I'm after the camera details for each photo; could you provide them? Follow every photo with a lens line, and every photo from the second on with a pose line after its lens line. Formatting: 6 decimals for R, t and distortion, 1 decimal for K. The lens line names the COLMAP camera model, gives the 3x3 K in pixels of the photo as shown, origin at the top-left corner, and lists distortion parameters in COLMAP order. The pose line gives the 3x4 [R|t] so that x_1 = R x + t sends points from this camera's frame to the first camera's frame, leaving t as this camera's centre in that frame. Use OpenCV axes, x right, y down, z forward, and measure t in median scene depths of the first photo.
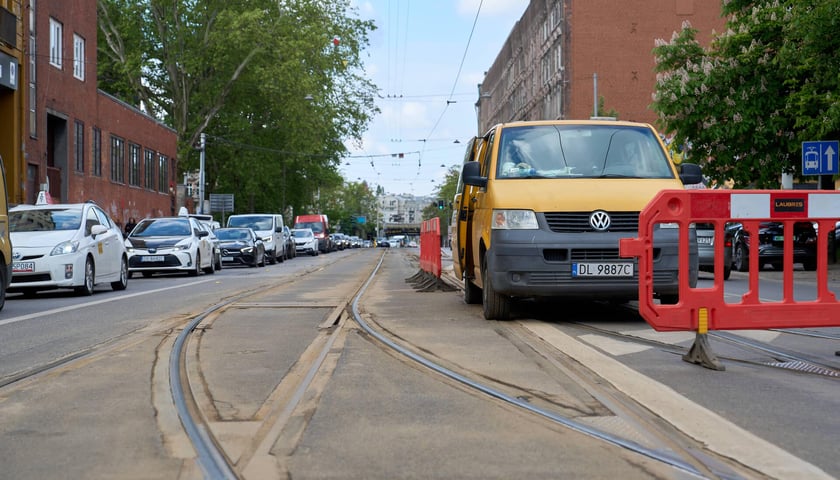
lens RADIAL K [[572.0, 0, 420.0], [0, 572.0, 240.0], [0, 0, 1]] dist [0.049243, -0.073520]
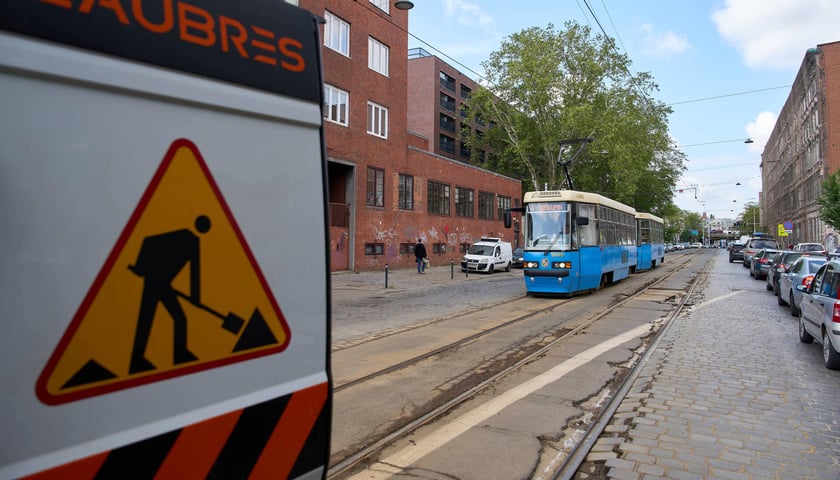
lens RADIAL K [[549.0, 0, 419.7], [0, 549.0, 224.3], [0, 0, 1]] dist [0.003345, 0.000094]
pose [[0.923879, -0.013318, -0.382453, -0.151314], [-0.014794, 0.997404, -0.070470, 0.047862], [0.382399, 0.070764, 0.921284, -0.623235]]
